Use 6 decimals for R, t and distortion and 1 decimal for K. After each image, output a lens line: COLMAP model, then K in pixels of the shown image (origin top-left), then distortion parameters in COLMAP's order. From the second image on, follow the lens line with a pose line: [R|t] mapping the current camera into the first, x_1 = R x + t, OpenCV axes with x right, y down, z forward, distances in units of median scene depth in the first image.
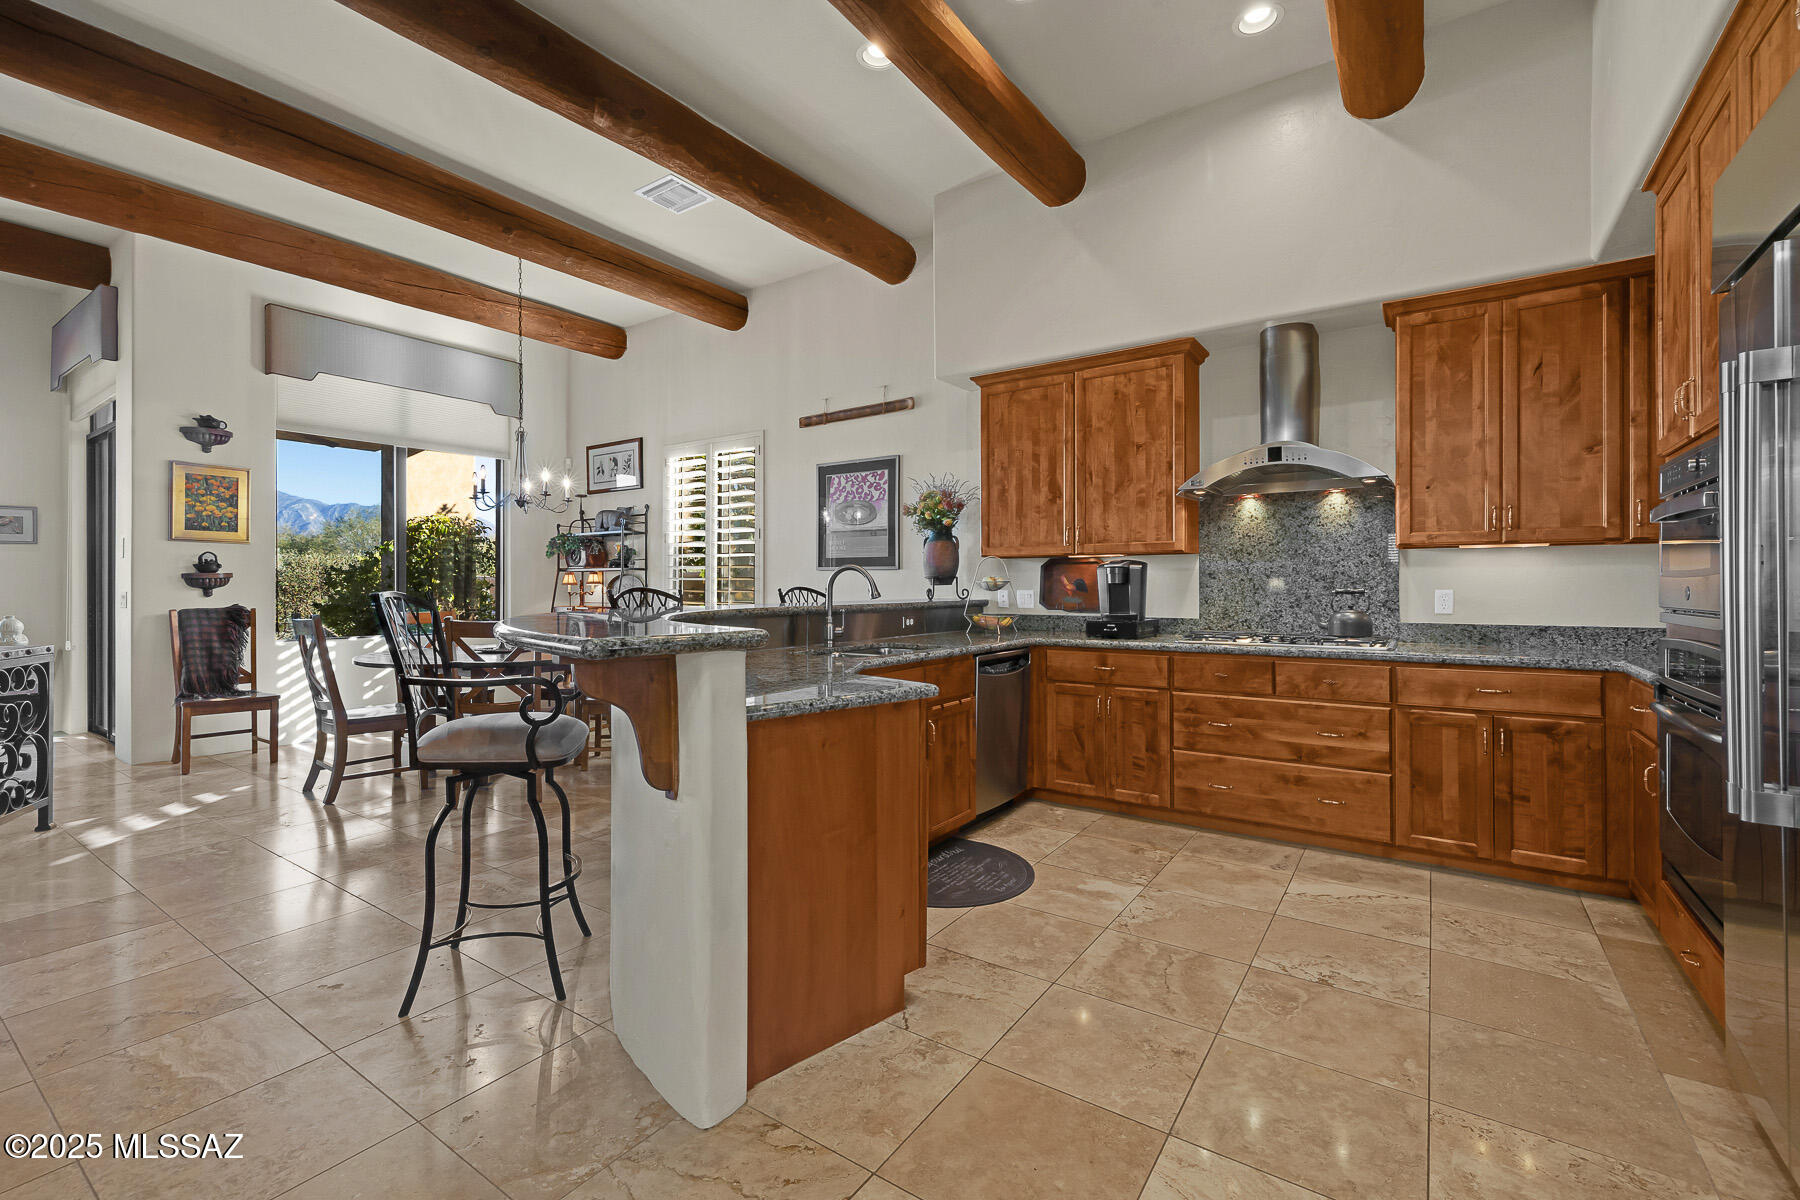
lens RADIAL K [[791.9, 0, 890.4], [0, 791.9, 578.5], [0, 0, 1]] dist [0.011676, -0.002330]
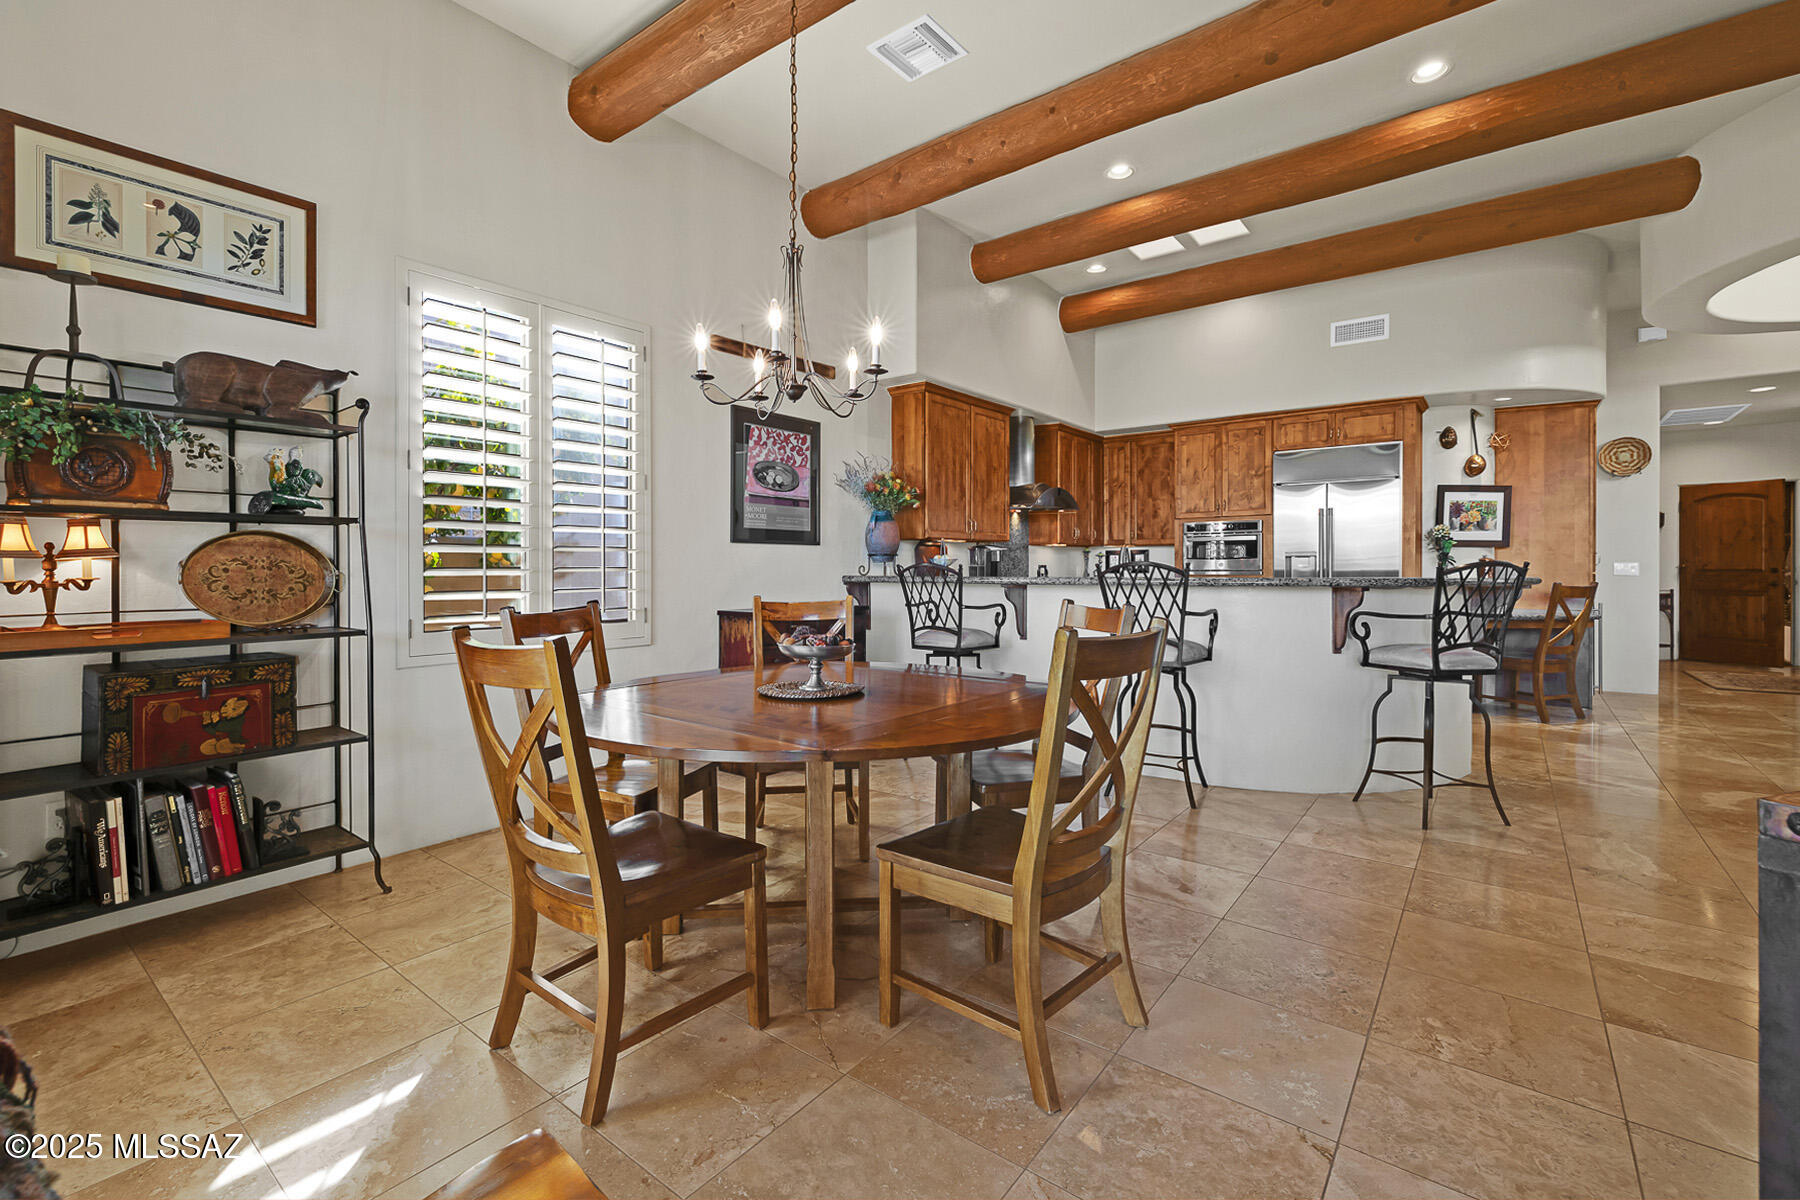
lens RADIAL K [[791.9, 0, 884.2], [0, 791.9, 575.6], [0, 0, 1]] dist [0.011676, -0.002330]
pose [[0.055934, -0.009930, 0.998385, -0.951600], [-0.004514, 0.999938, 0.010198, 0.014807], [-0.998424, -0.005077, 0.055886, 0.900338]]
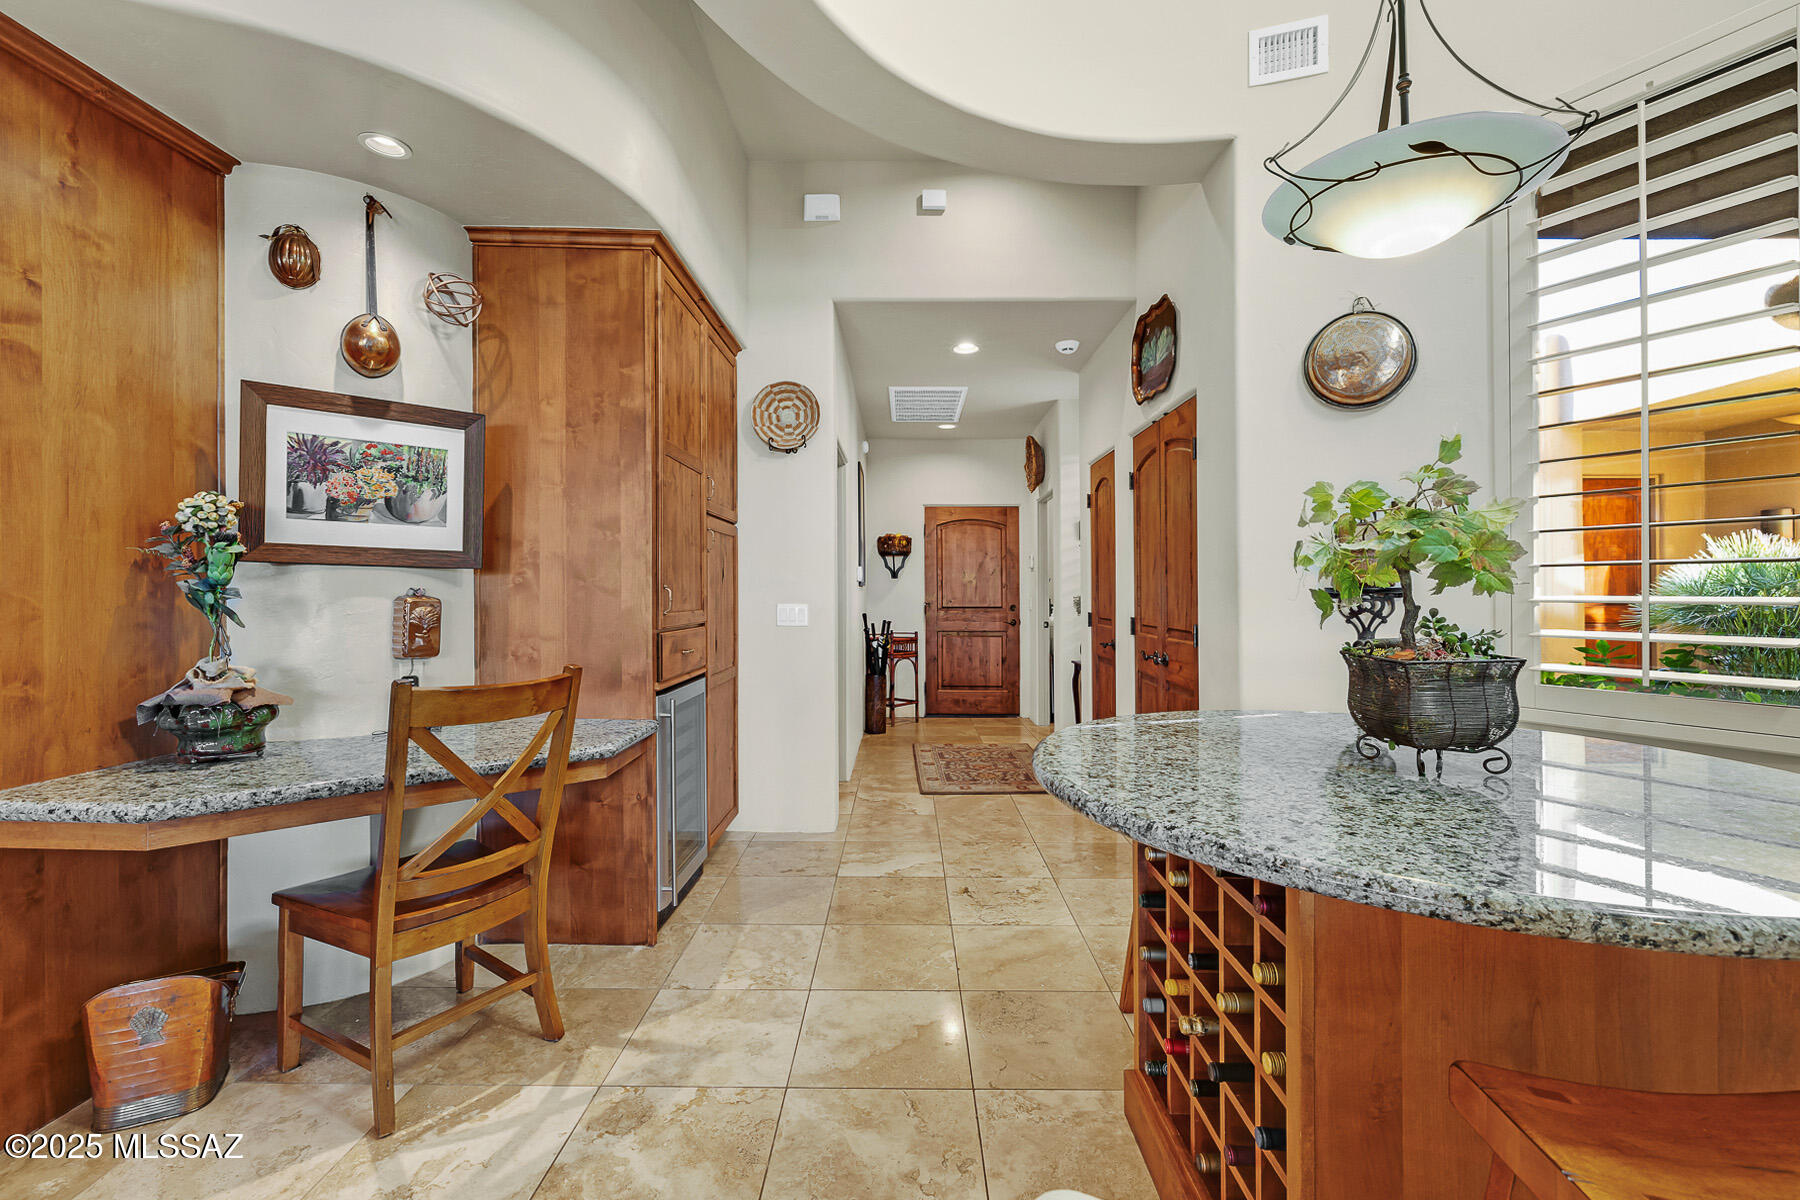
lens RADIAL K [[791.9, 0, 903.9], [0, 791.9, 590.2], [0, 0, 1]] dist [0.011676, -0.002330]
pose [[-0.573436, 0.004270, 0.819239, -0.214690], [-0.007540, 0.999917, -0.010489, -0.004776], [-0.819216, -0.012191, -0.573356, 0.067516]]
